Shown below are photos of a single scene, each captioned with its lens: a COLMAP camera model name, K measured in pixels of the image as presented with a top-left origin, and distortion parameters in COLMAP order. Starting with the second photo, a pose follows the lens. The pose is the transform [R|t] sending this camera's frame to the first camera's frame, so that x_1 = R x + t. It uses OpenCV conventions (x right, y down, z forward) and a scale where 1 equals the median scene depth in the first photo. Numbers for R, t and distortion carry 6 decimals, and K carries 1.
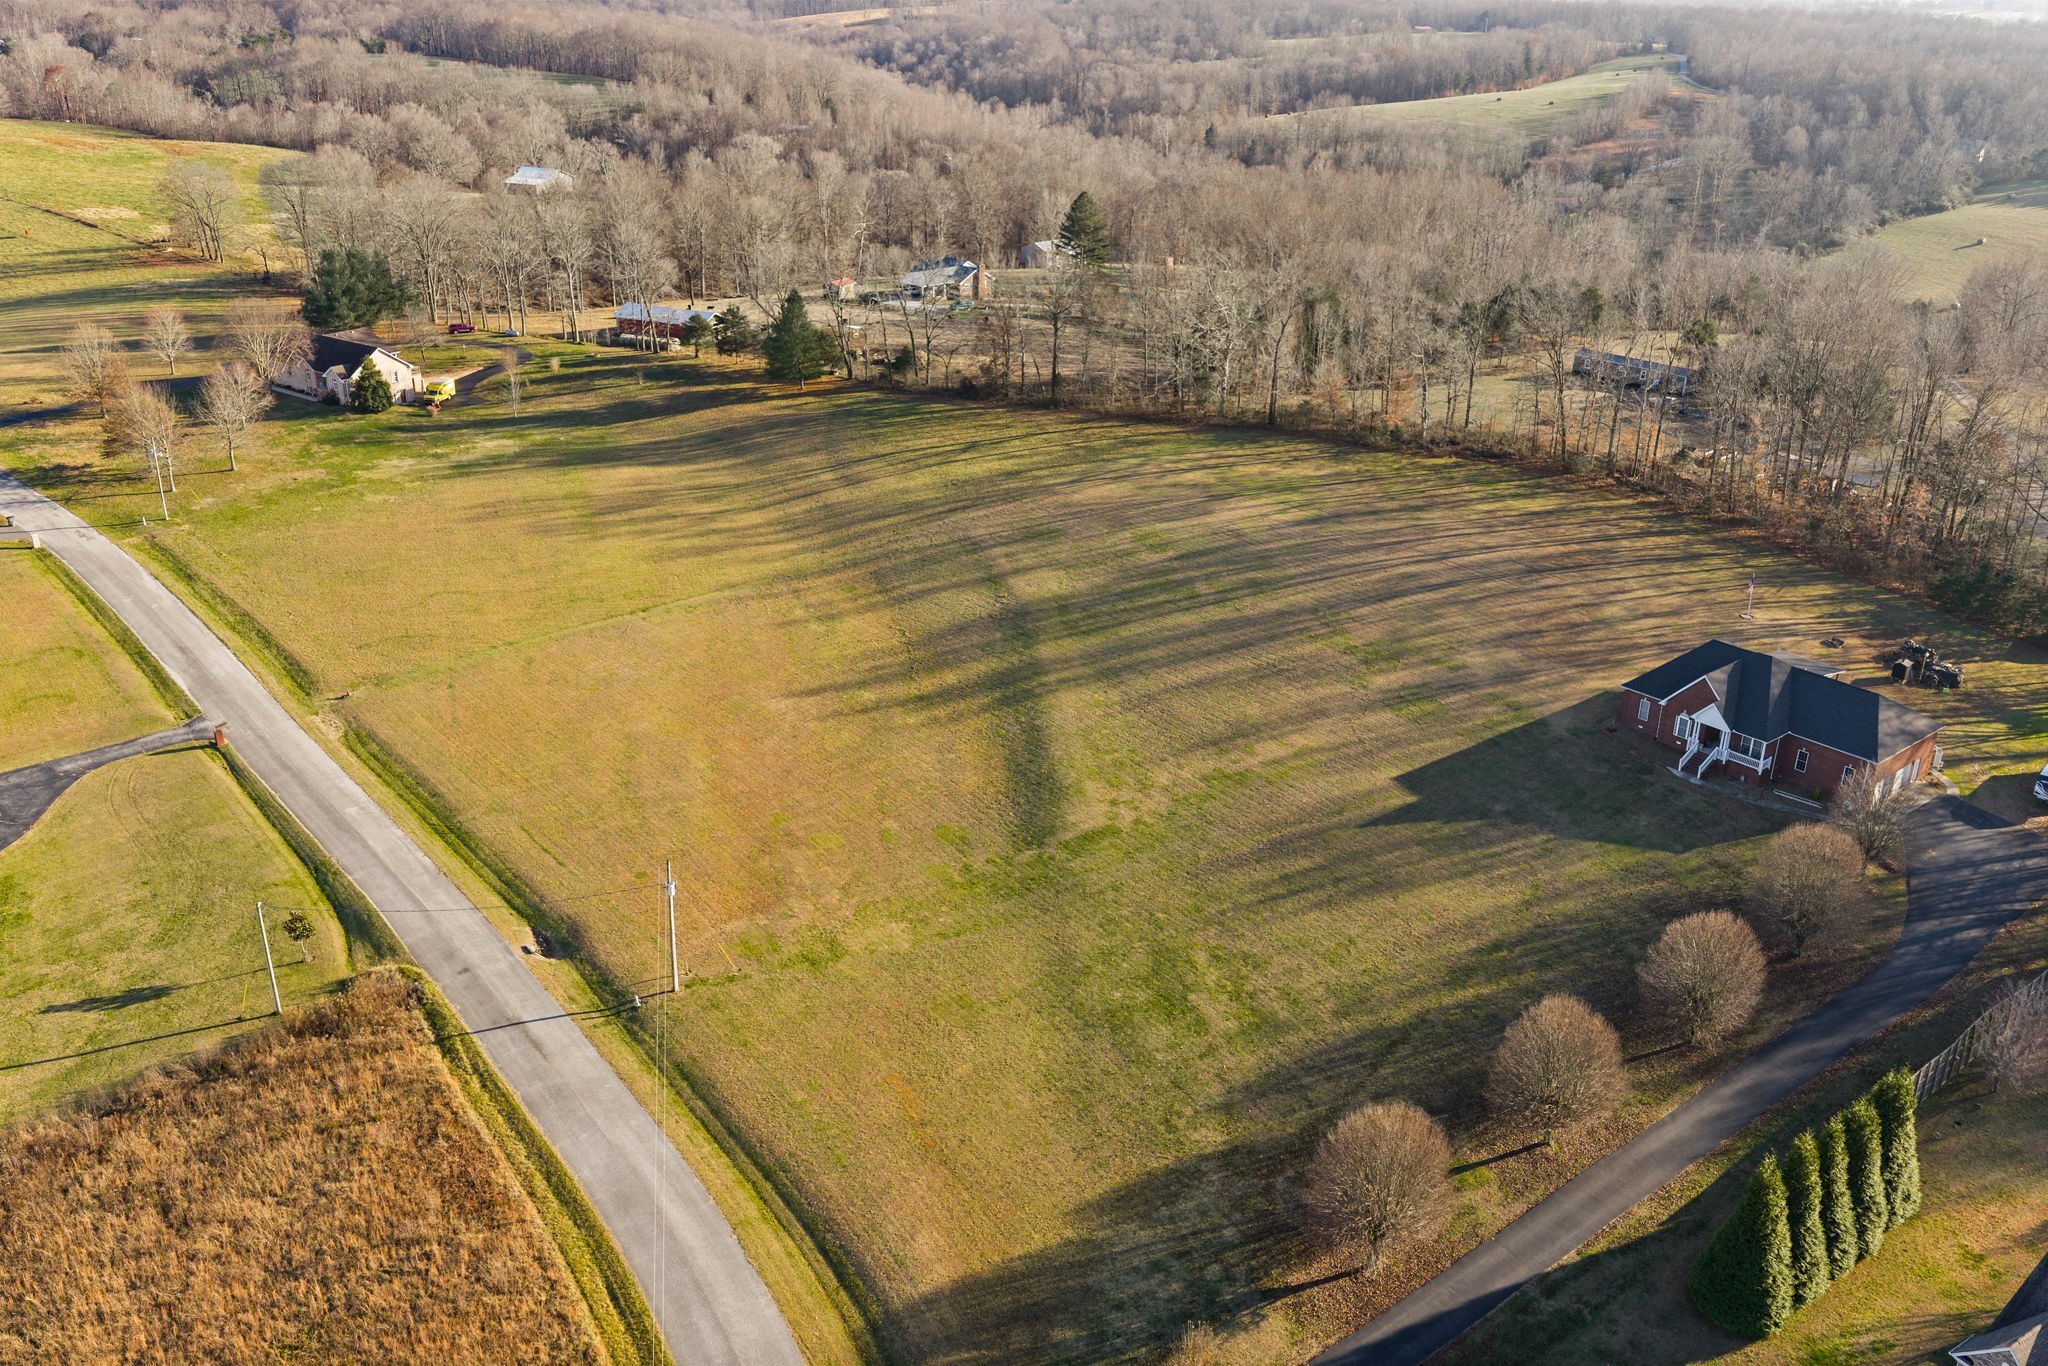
lens RADIAL K [[1688.9, 0, 1033.5], [0, 1688.9, 680.1], [0, 0, 1]] dist [0.017980, -0.029682]
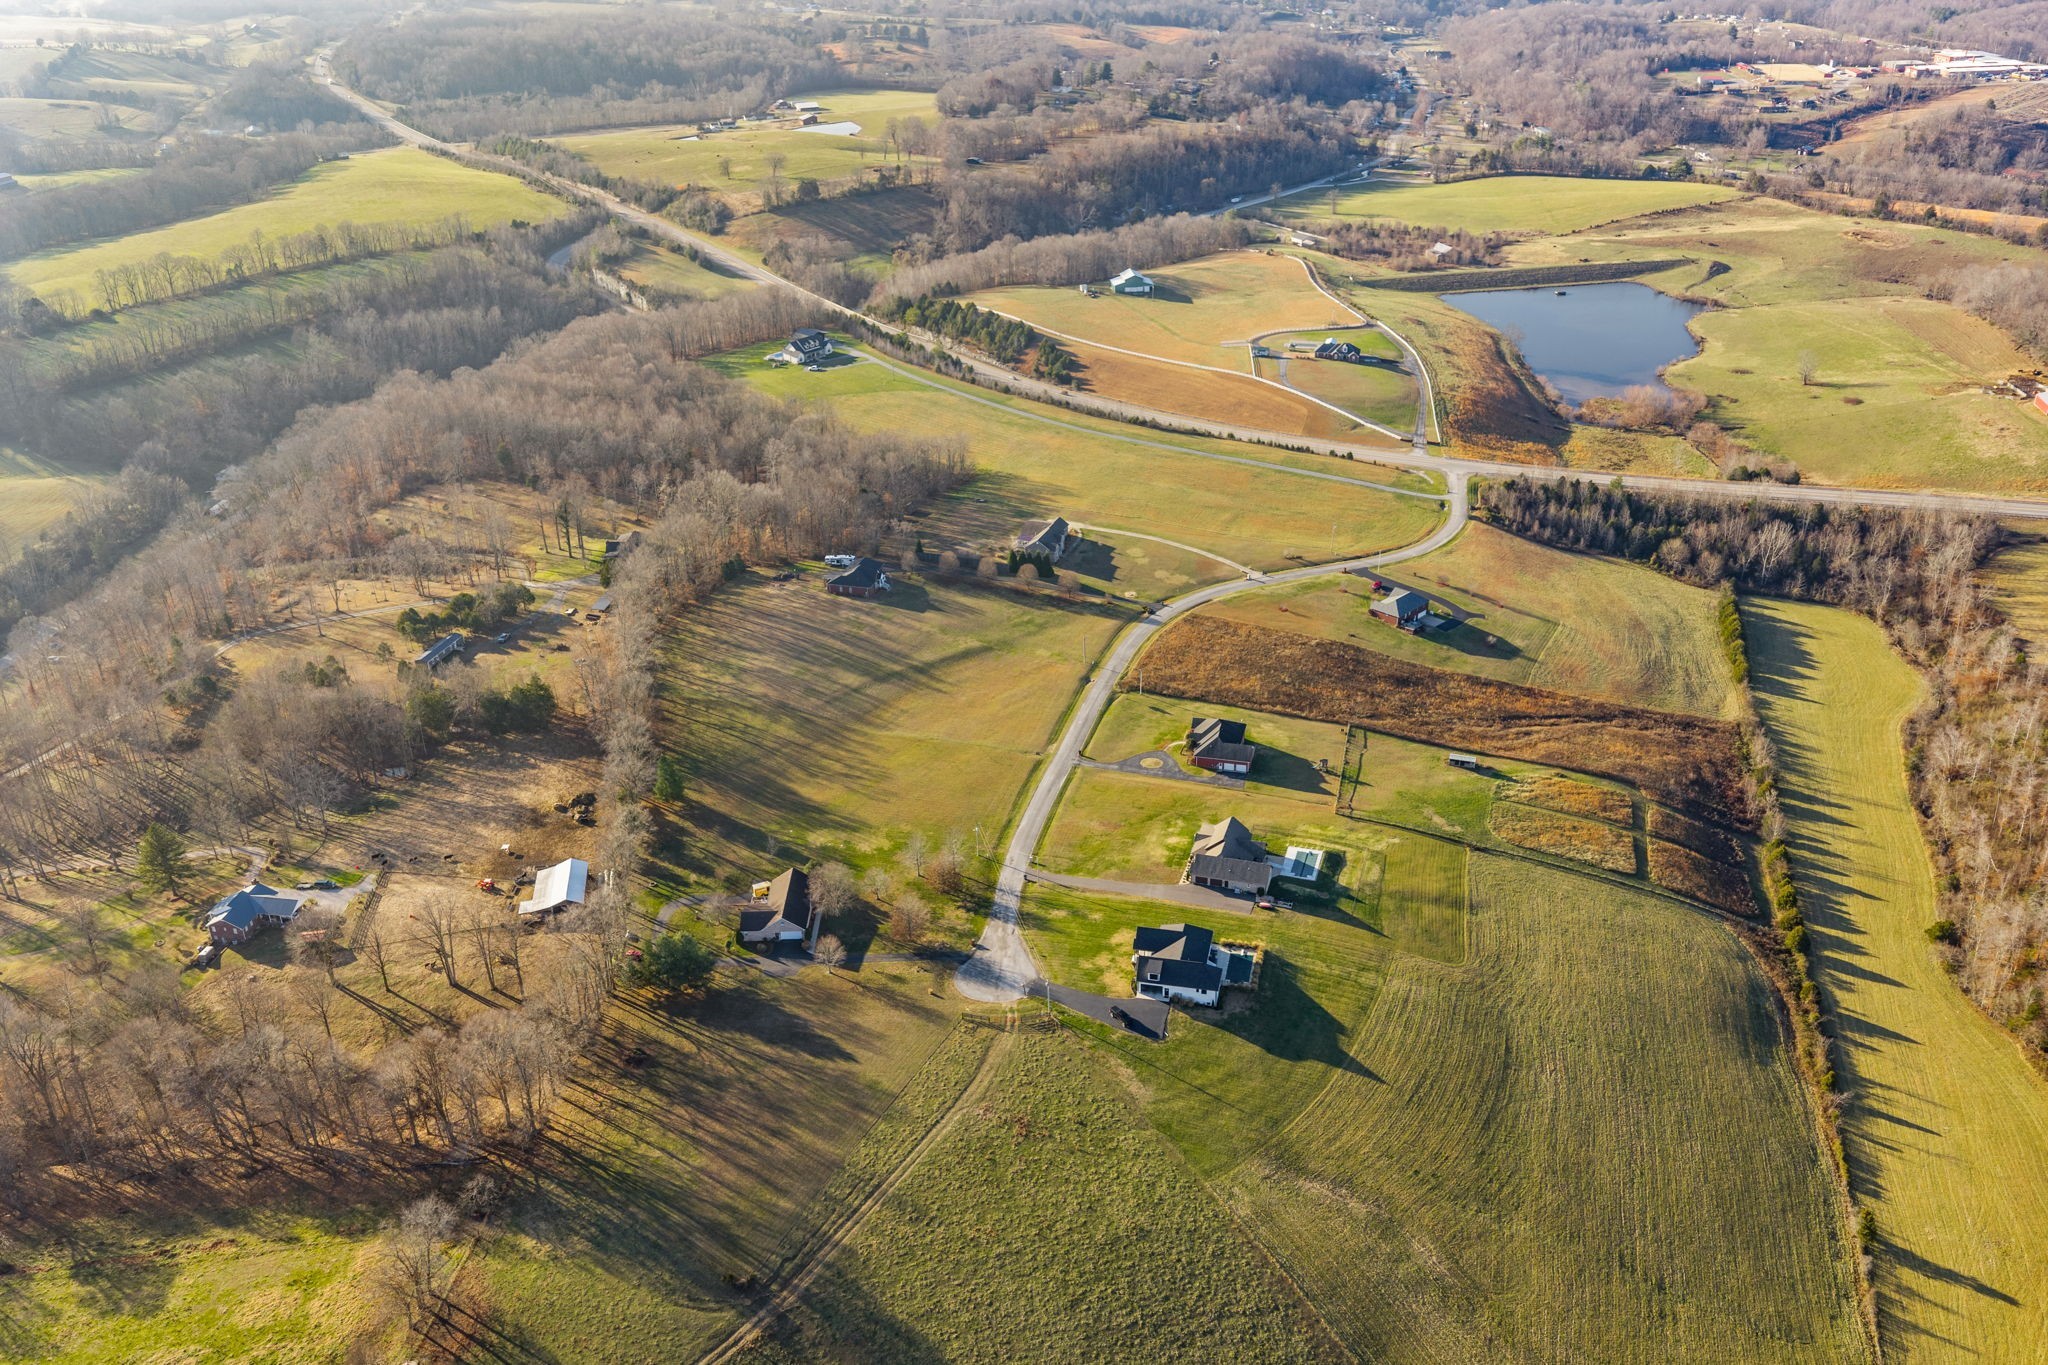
lens RADIAL K [[1697.3, 0, 1033.6], [0, 1697.3, 683.9], [0, 0, 1]] dist [0.015673, -0.025001]
pose [[-0.578742, -0.377255, 0.723005, -2.099528], [0.328560, 0.703566, 0.630113, -1.643688], [-0.746395, 0.602224, -0.283232, 1.465930]]
